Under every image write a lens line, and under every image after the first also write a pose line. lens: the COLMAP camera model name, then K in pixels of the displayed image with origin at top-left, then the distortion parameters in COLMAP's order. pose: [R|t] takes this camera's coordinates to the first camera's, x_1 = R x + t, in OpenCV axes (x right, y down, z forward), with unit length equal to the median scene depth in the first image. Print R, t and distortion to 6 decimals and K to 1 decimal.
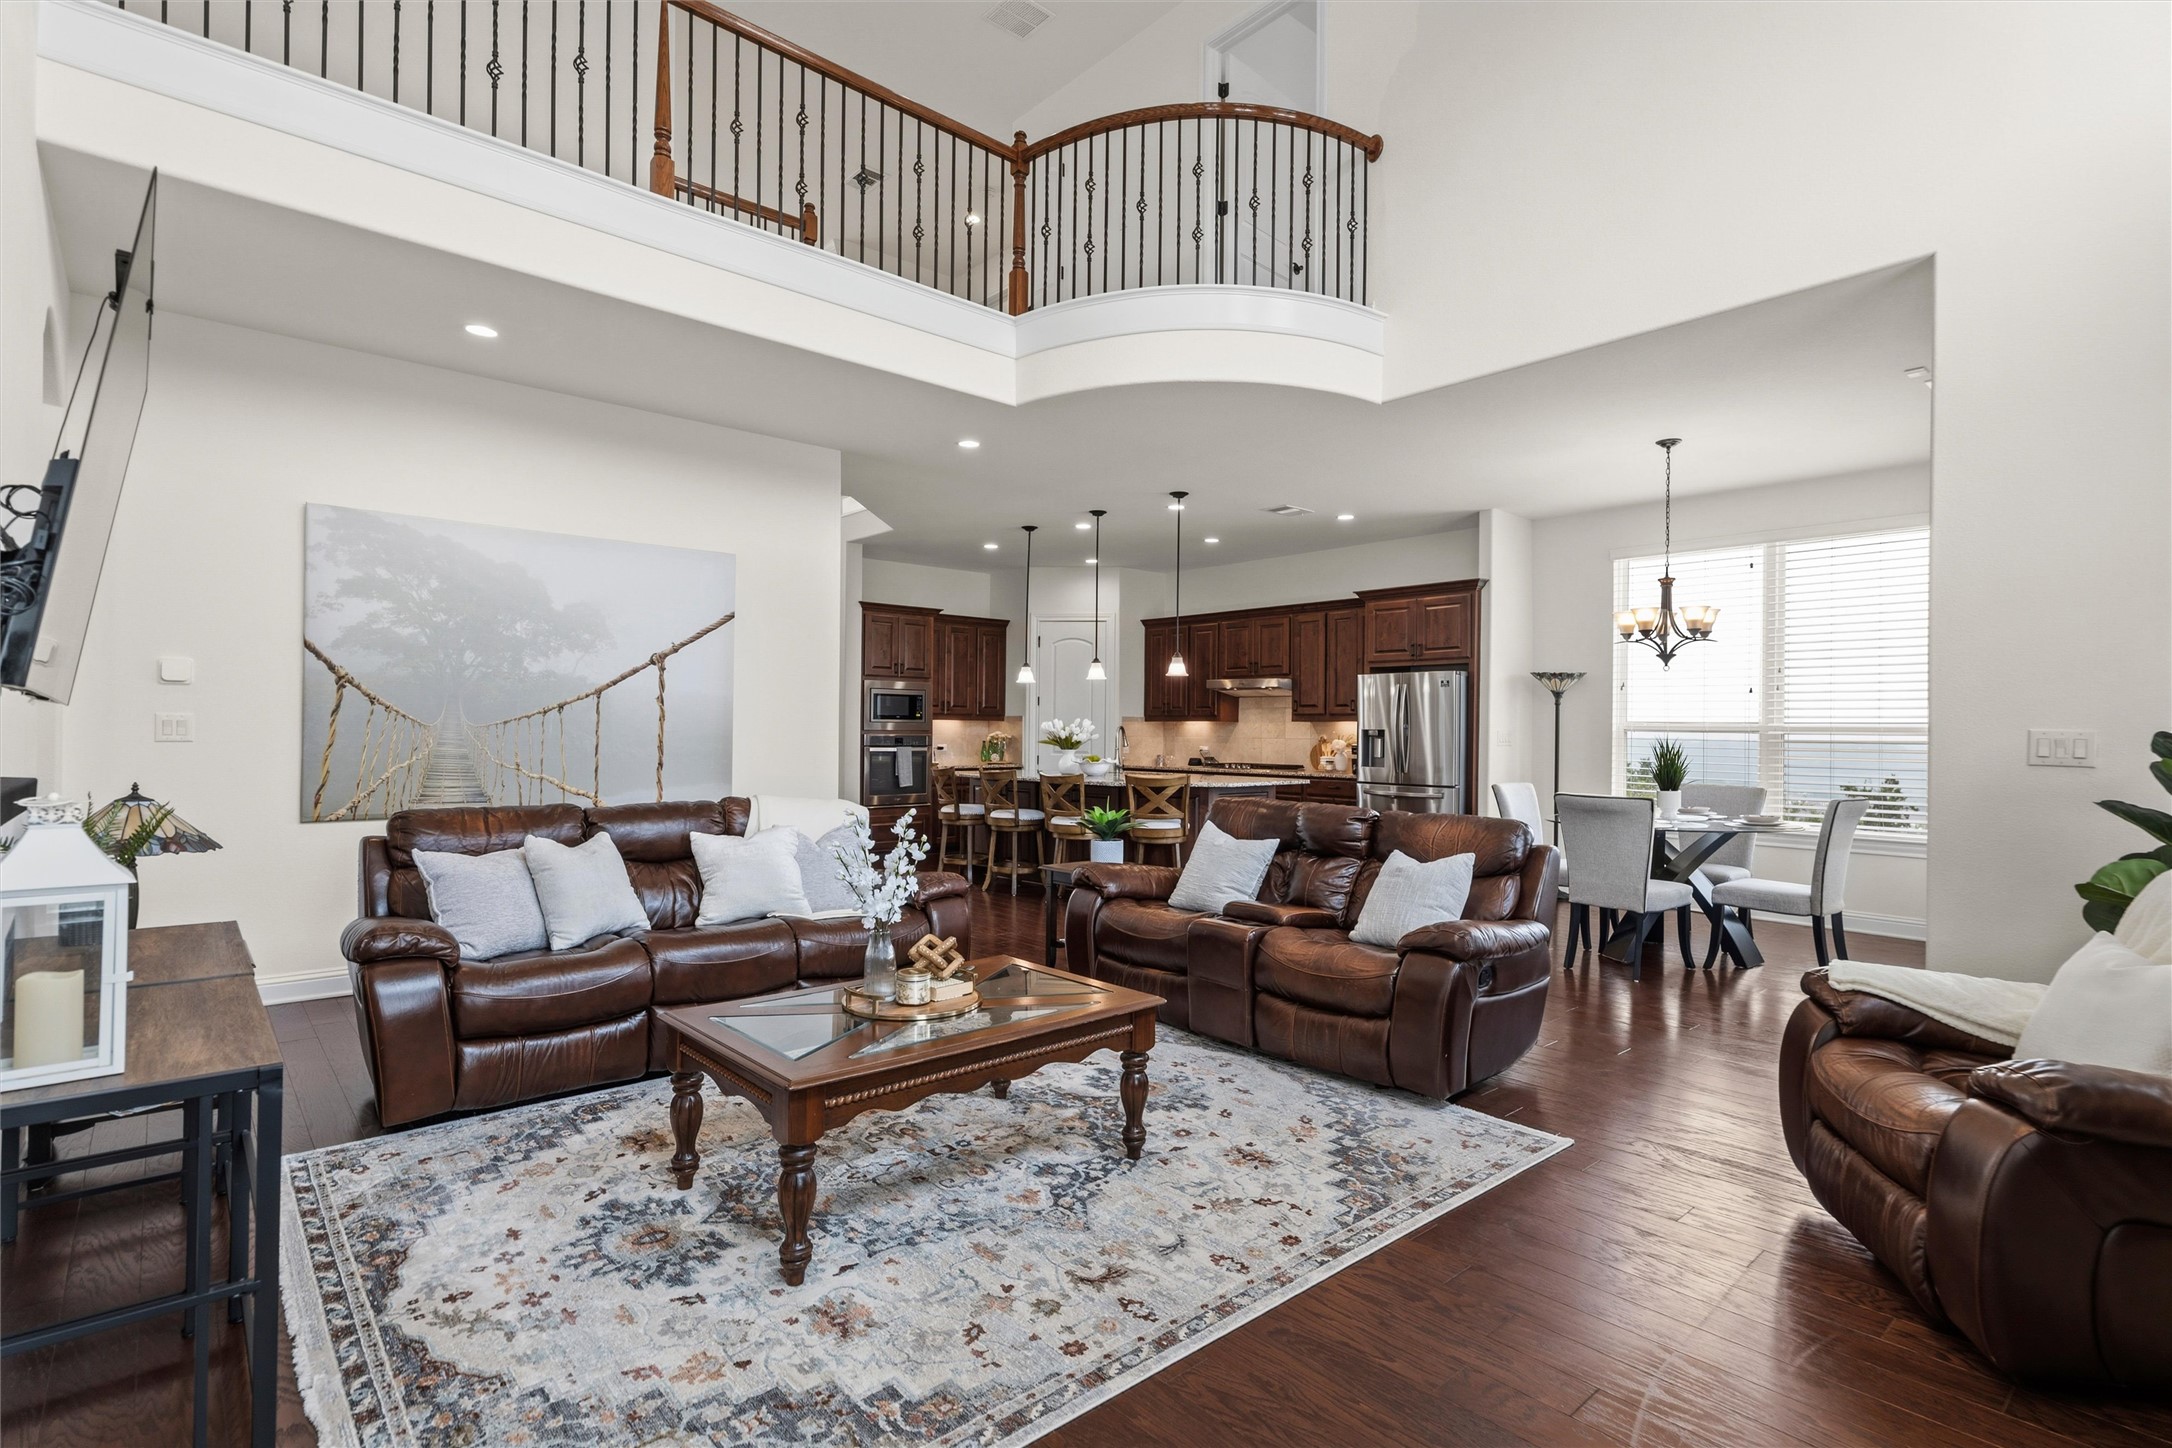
lens RADIAL K [[1033.3, 0, 1098.9], [0, 1033.3, 724.4], [0, 0, 1]] dist [0.006808, -0.000946]
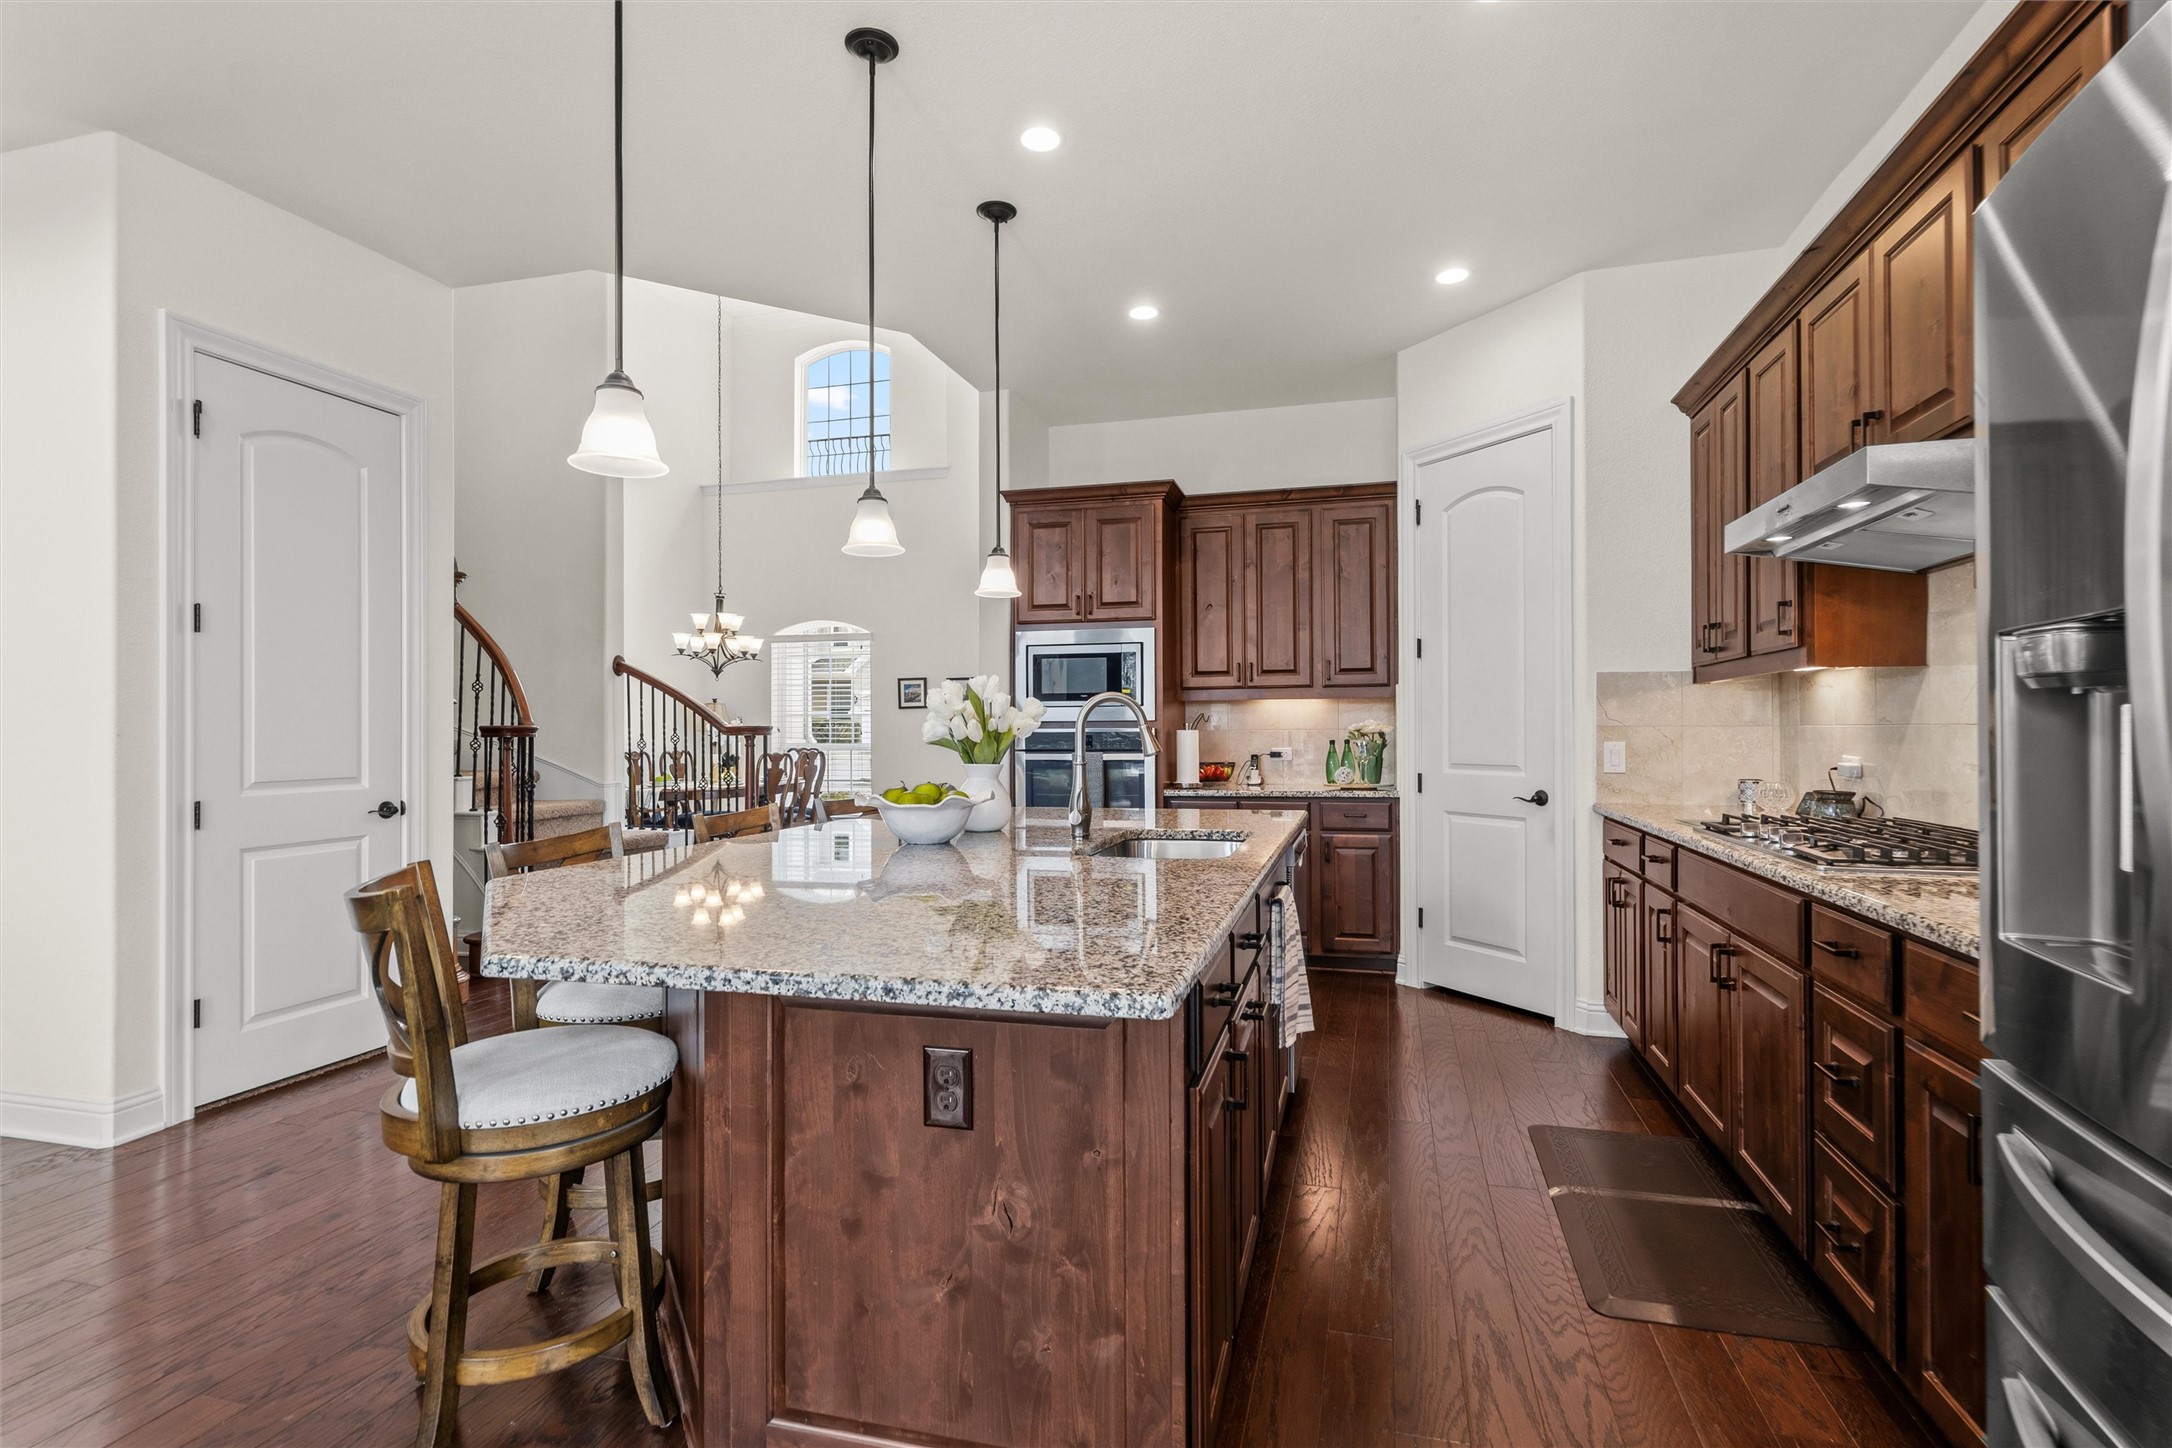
lens RADIAL K [[1033.3, 0, 1098.9], [0, 1033.3, 724.4], [0, 0, 1]] dist [0.006808, -0.000946]
pose [[0.551215, -0.015904, -0.834212, 0.289738], [0.016235, 0.999833, -0.008334, 0.014167], [0.834205, -0.008949, 0.551382, 0.809949]]
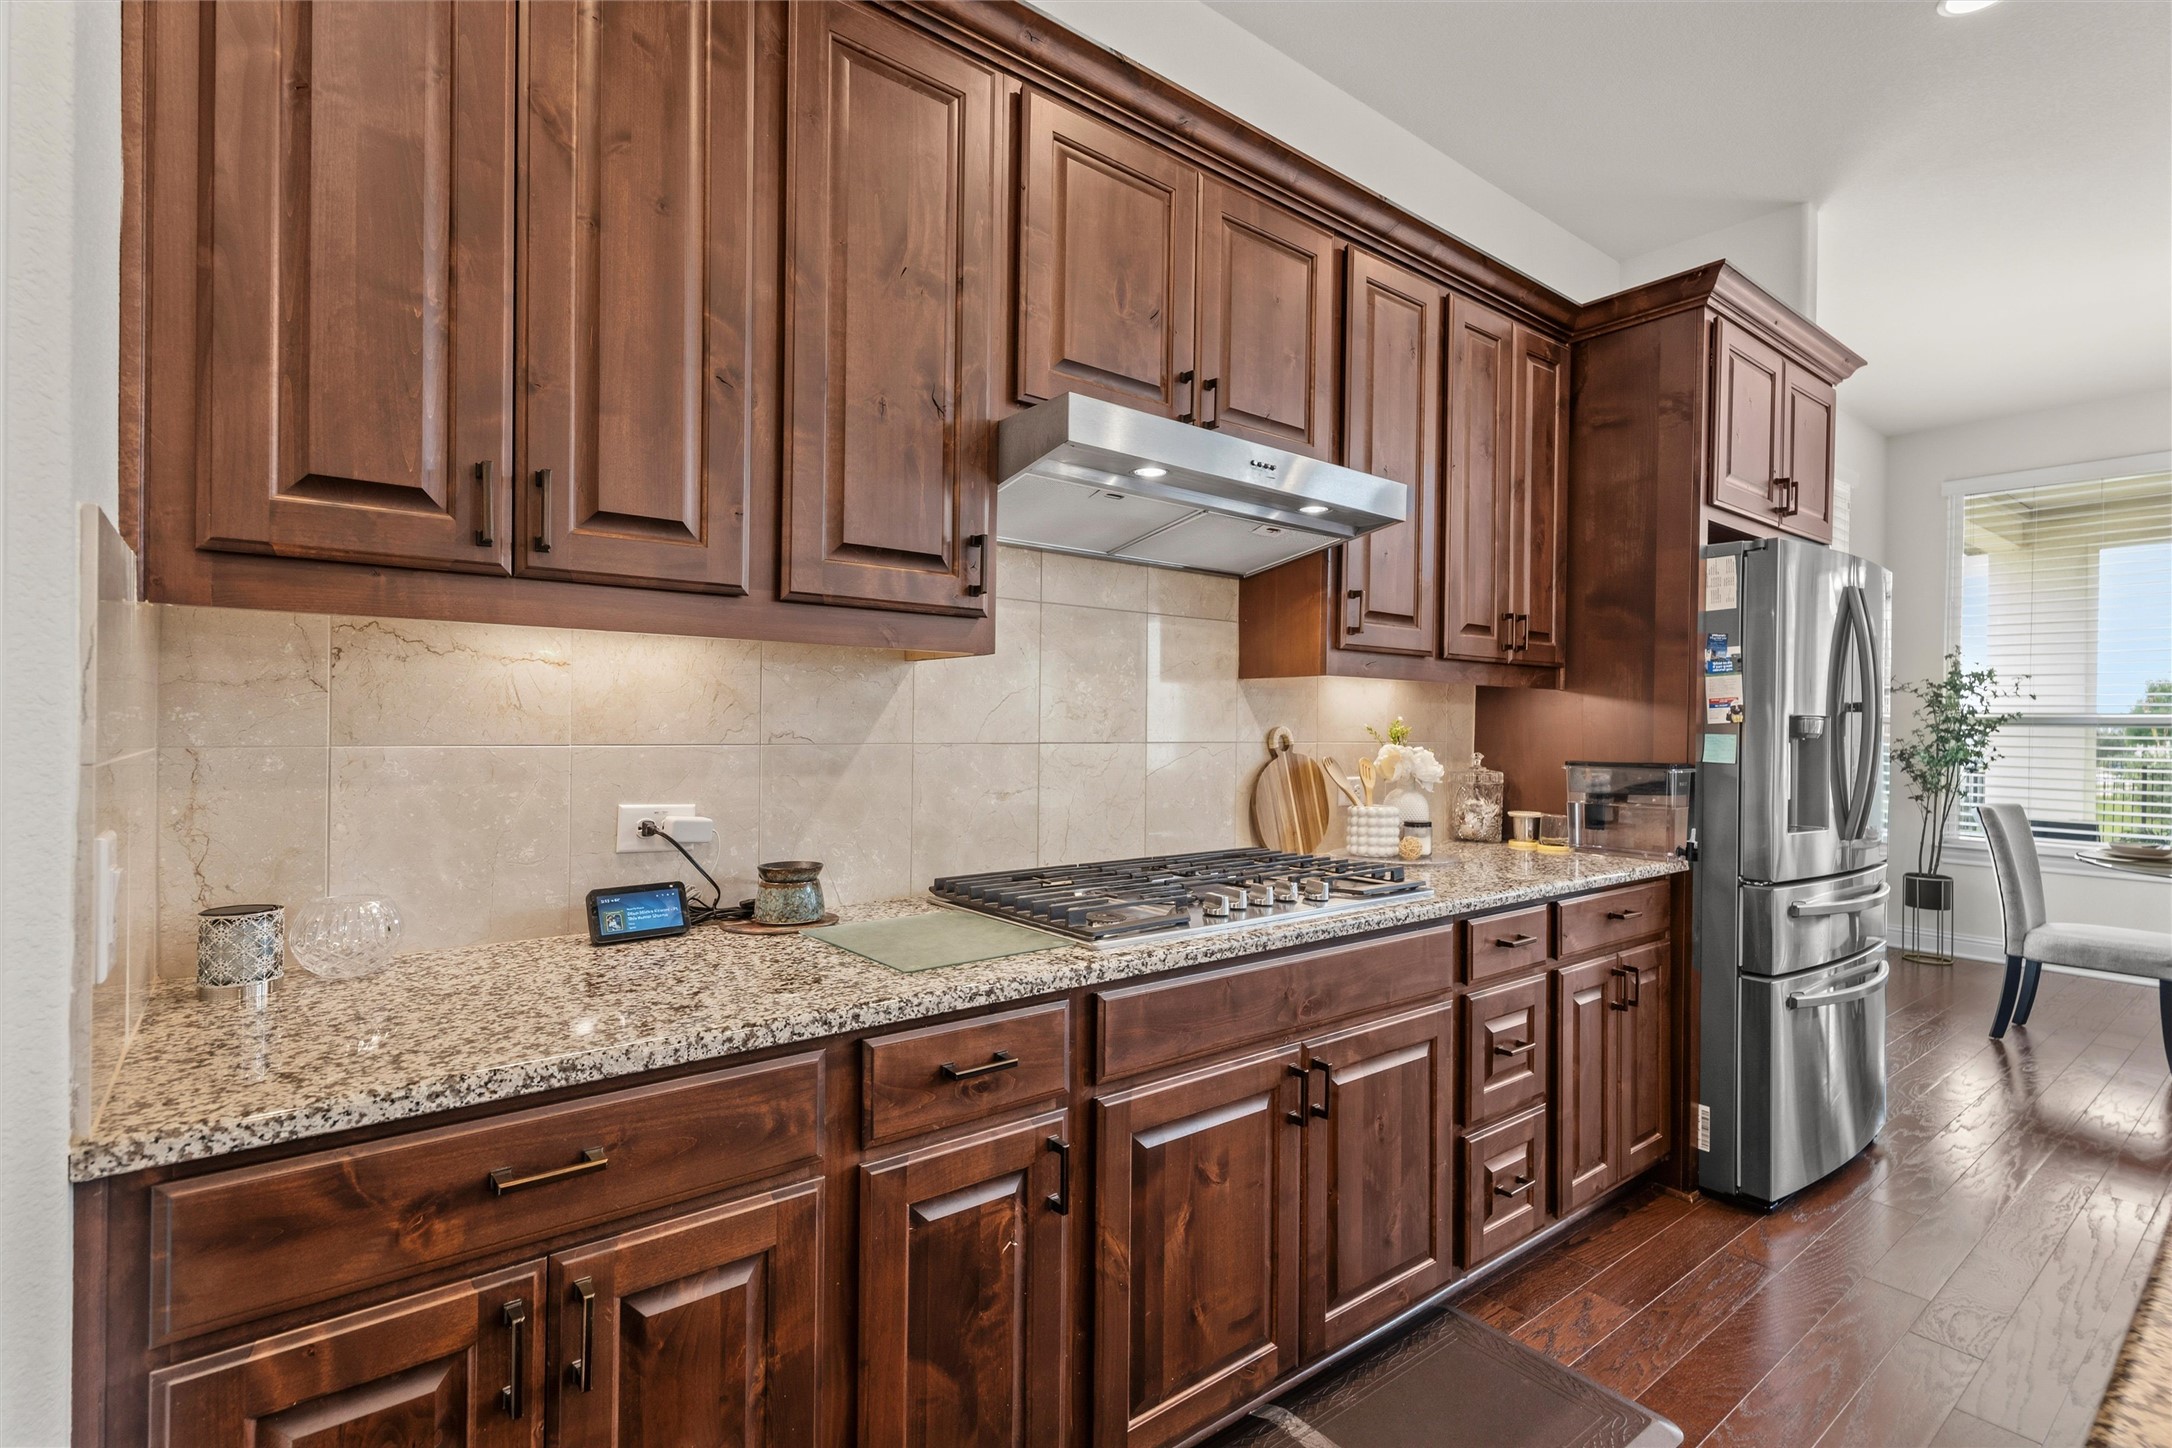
lens RADIAL K [[1033.3, 0, 1098.9], [0, 1033.3, 724.4], [0, 0, 1]] dist [0.006808, -0.000946]
pose [[0.052960, -0.011755, 0.998527, -0.063030], [-0.019999, 0.999718, 0.012830, 0.007761], [-0.998396, -0.020649, 0.052710, 1.150302]]
